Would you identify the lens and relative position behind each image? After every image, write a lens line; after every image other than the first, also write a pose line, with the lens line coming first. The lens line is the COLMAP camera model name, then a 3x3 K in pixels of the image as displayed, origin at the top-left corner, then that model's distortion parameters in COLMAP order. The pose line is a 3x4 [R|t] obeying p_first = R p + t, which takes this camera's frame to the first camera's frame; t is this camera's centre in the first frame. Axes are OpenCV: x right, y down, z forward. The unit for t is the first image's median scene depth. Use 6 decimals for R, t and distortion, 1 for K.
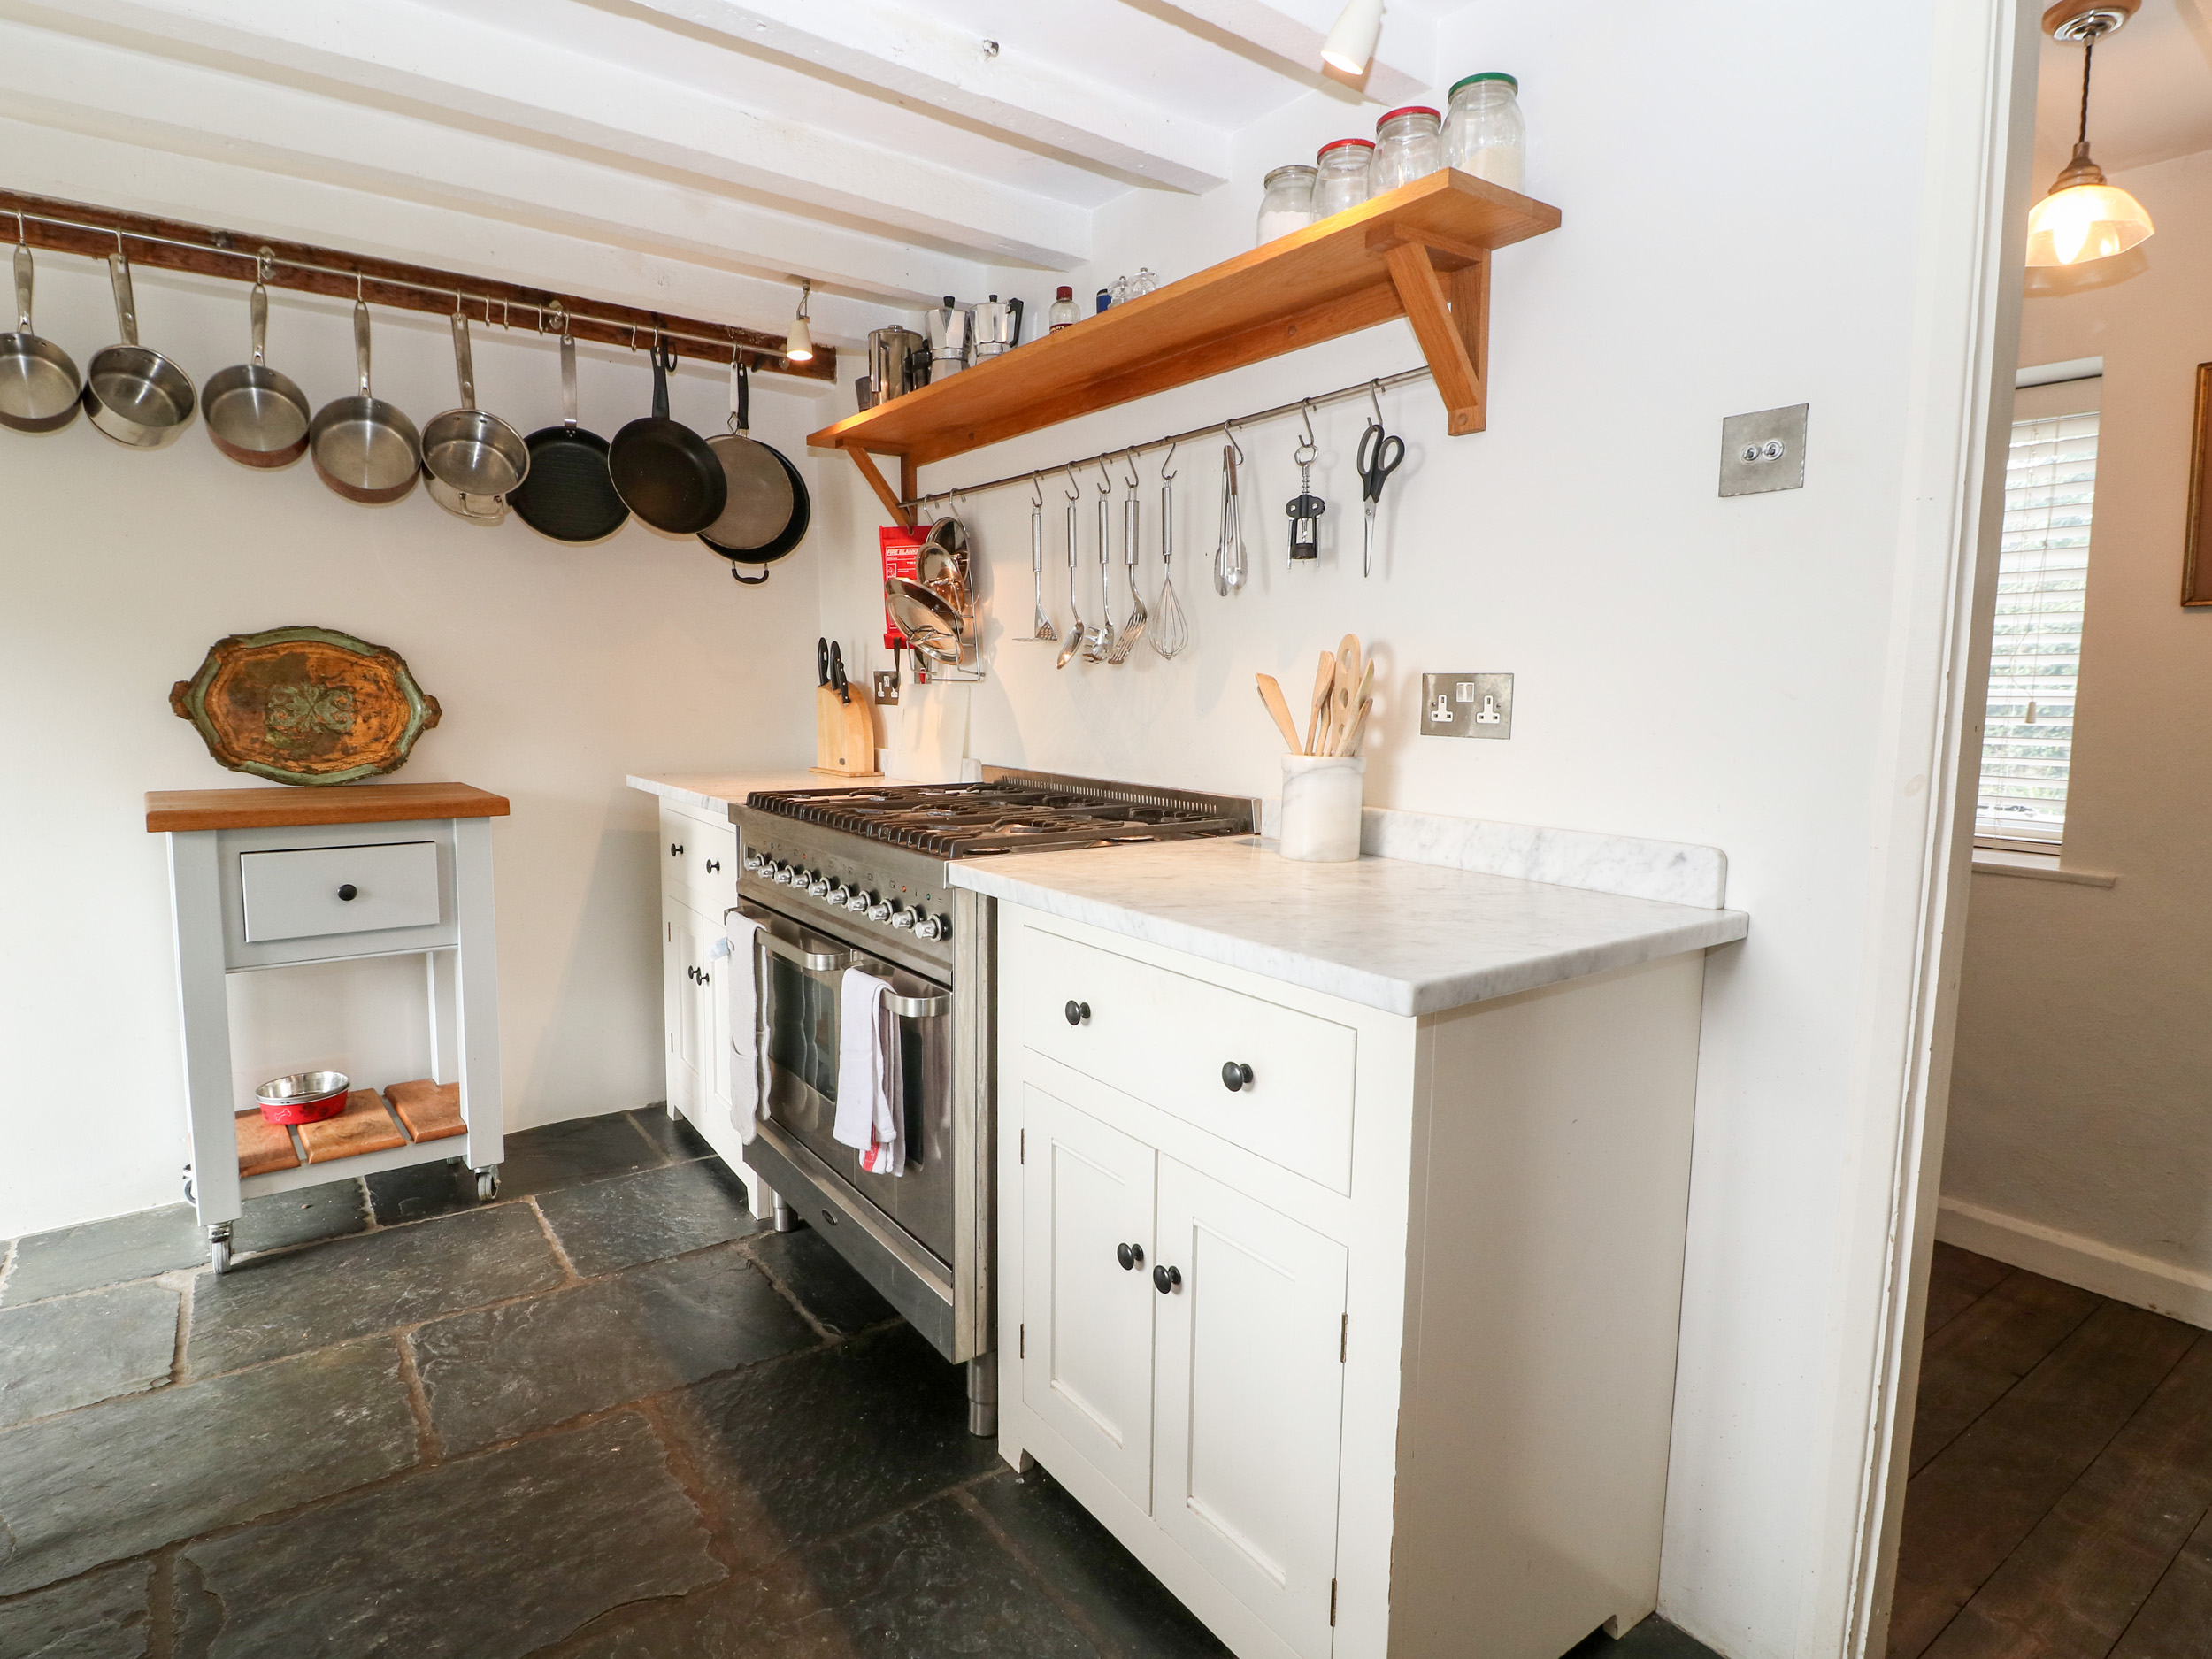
lens RADIAL K [[1188.9, 0, 1099.3], [0, 1188.9, 827.7], [0, 0, 1]] dist [0.001379, -0.015299]
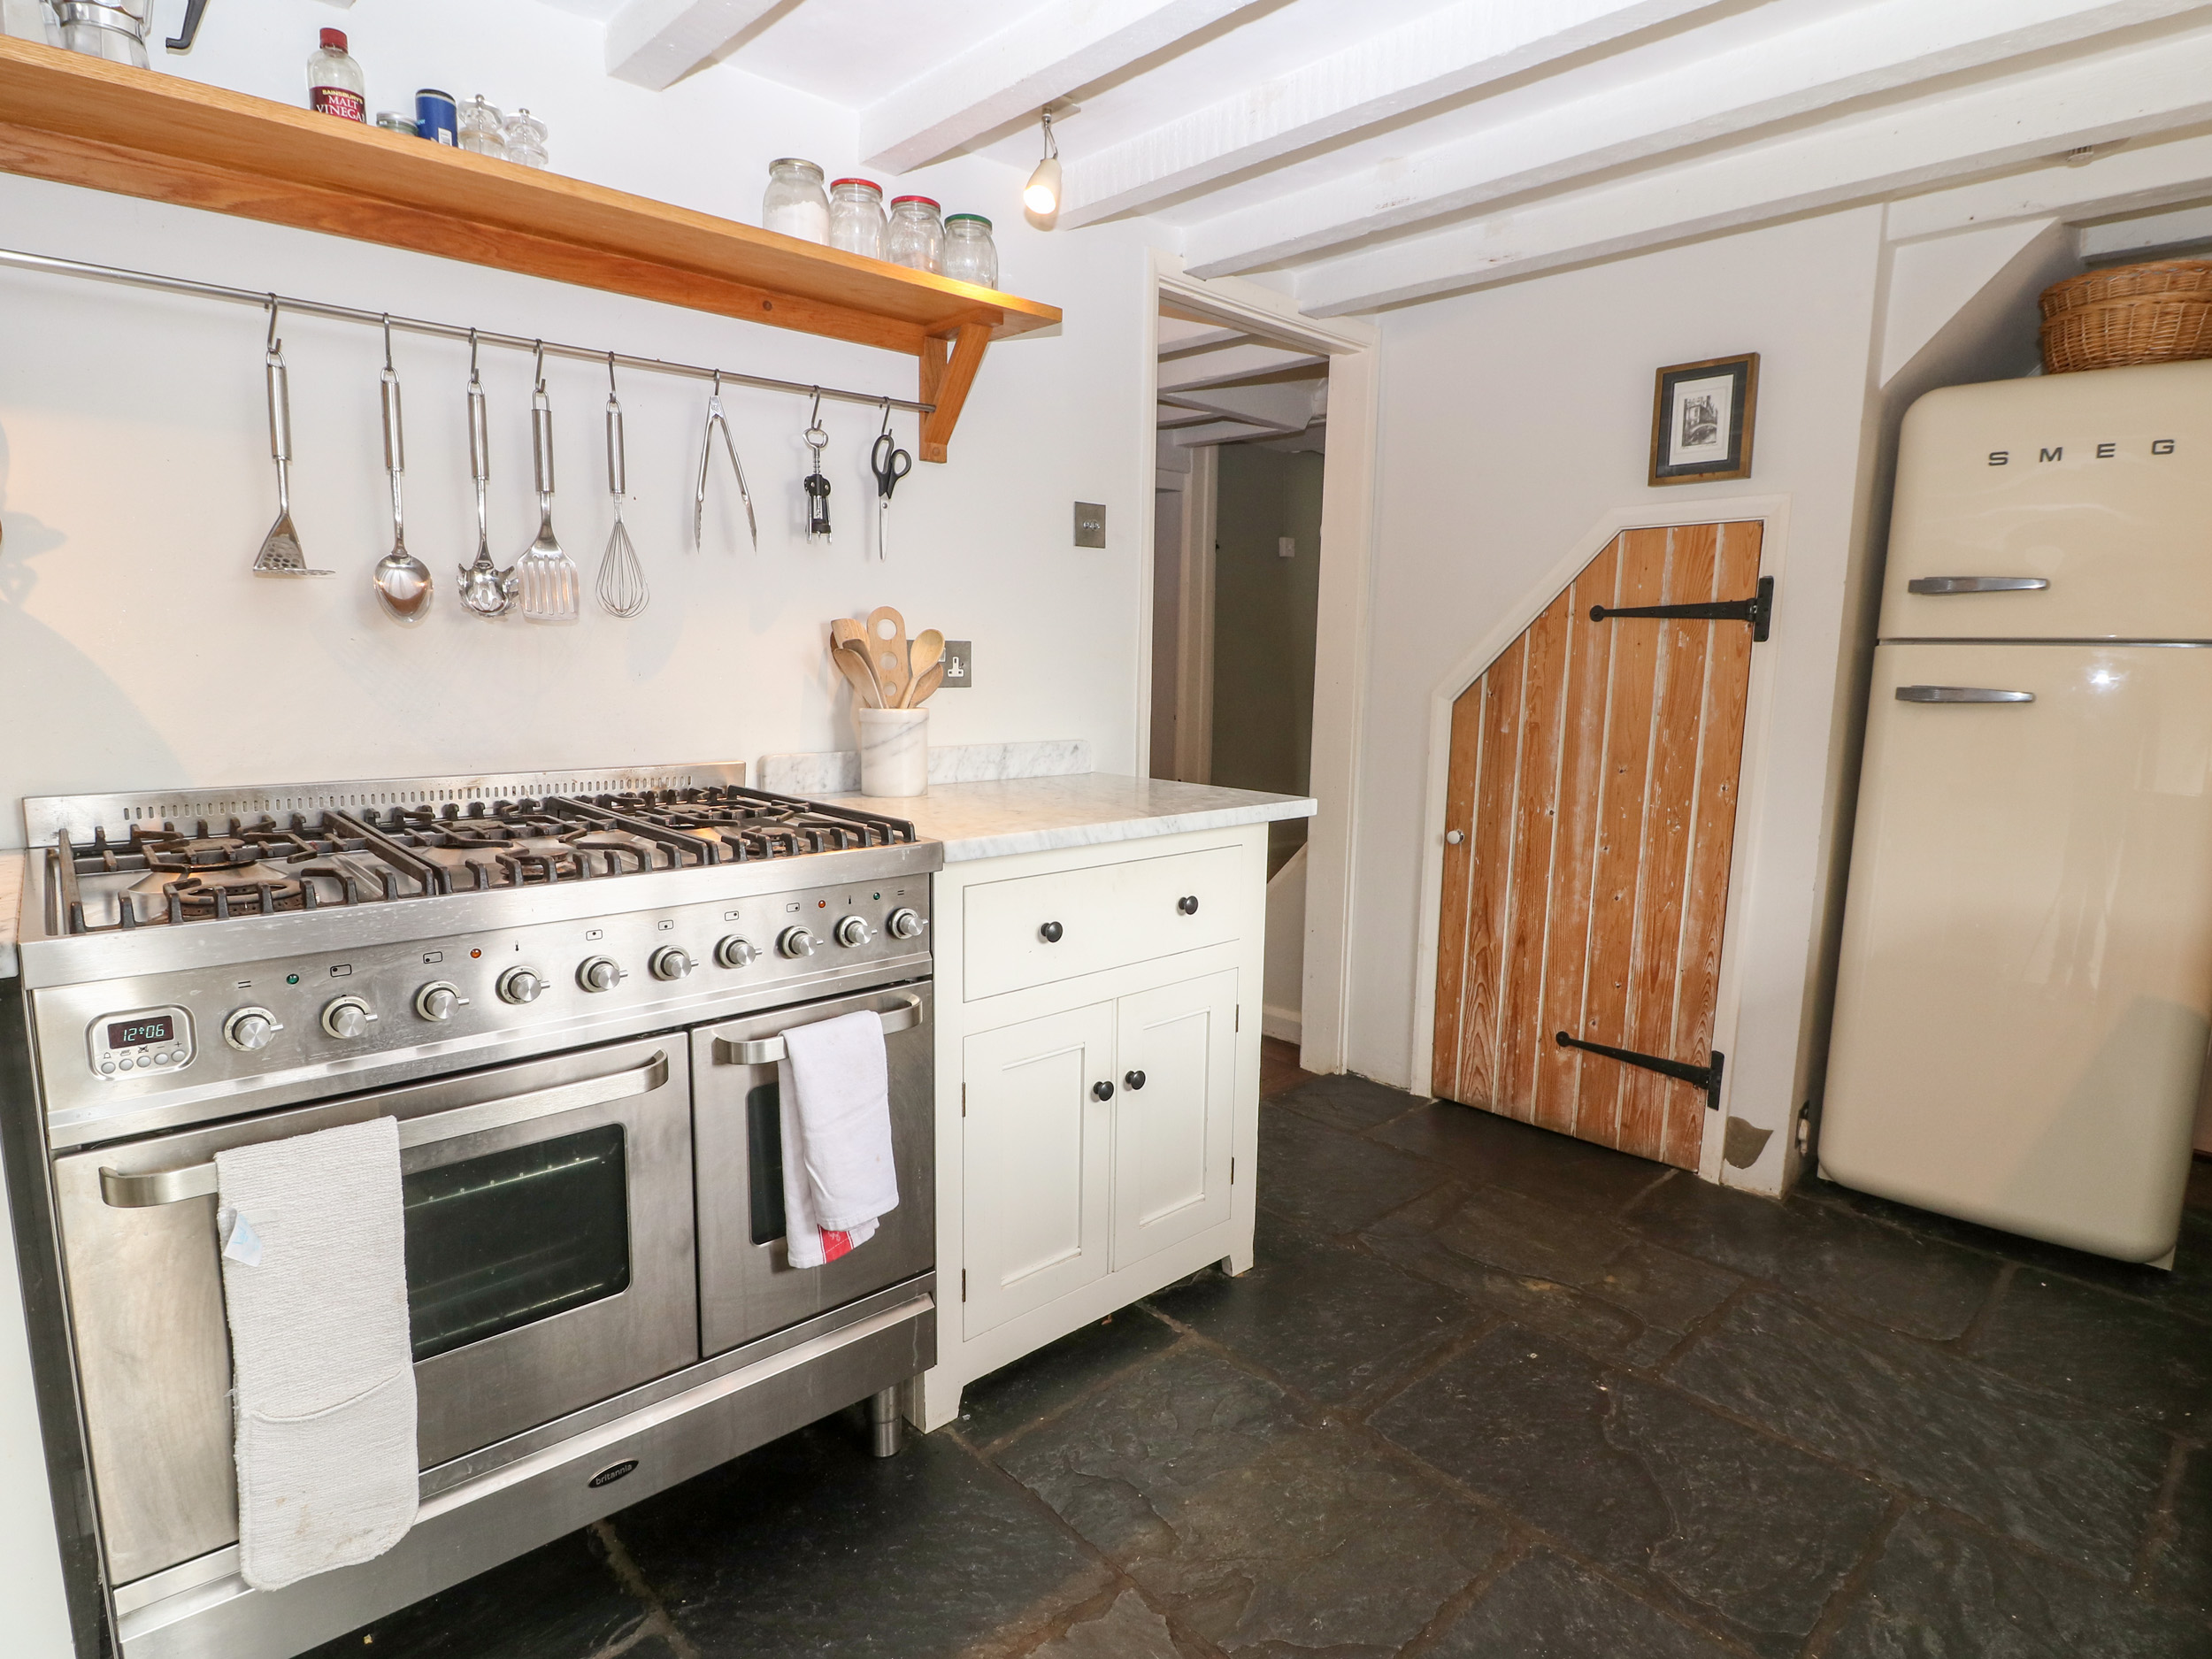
lens RADIAL K [[1188.9, 0, 1099.3], [0, 1188.9, 827.7], [0, 0, 1]] dist [0.001379, -0.015299]
pose [[-0.116024, -0.155836, 0.980945, -1.007627], [0.103304, 0.980366, 0.167962, -0.120484], [-0.987860, 0.120823, -0.097647, 0.910041]]
